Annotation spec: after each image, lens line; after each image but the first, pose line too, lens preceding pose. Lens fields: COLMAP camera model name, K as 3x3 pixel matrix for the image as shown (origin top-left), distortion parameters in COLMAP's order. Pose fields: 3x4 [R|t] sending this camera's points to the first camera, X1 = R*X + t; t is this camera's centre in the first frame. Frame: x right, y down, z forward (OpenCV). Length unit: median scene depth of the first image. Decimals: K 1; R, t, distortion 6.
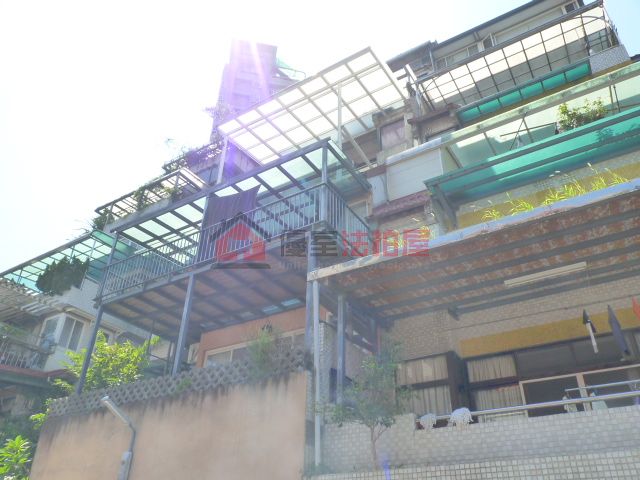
lens RADIAL K [[516.2, 0, 316.8], [0, 516.2, 243.2], [0, 0, 1]] dist [0.000741, -0.014010]
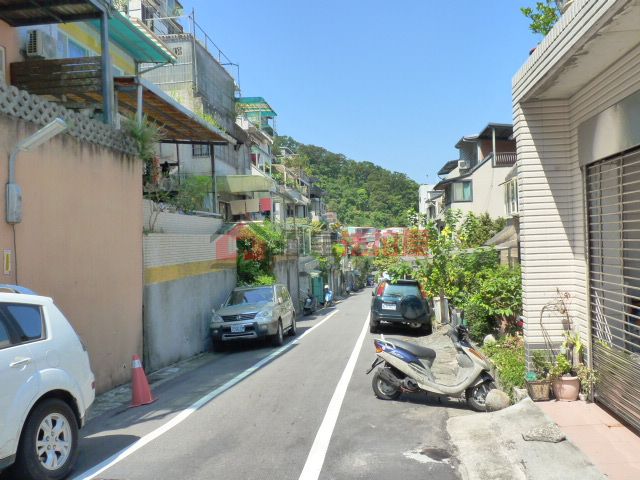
lens RADIAL K [[516.2, 0, 319.2], [0, 516.2, 240.1], [0, 0, 1]] dist [0.000741, -0.014010]
pose [[-0.416634, 0.001681, 0.909073, -1.265622], [-0.463393, 0.859934, -0.213966, 0.444934], [-0.782102, -0.510403, -0.357499, 0.908558]]
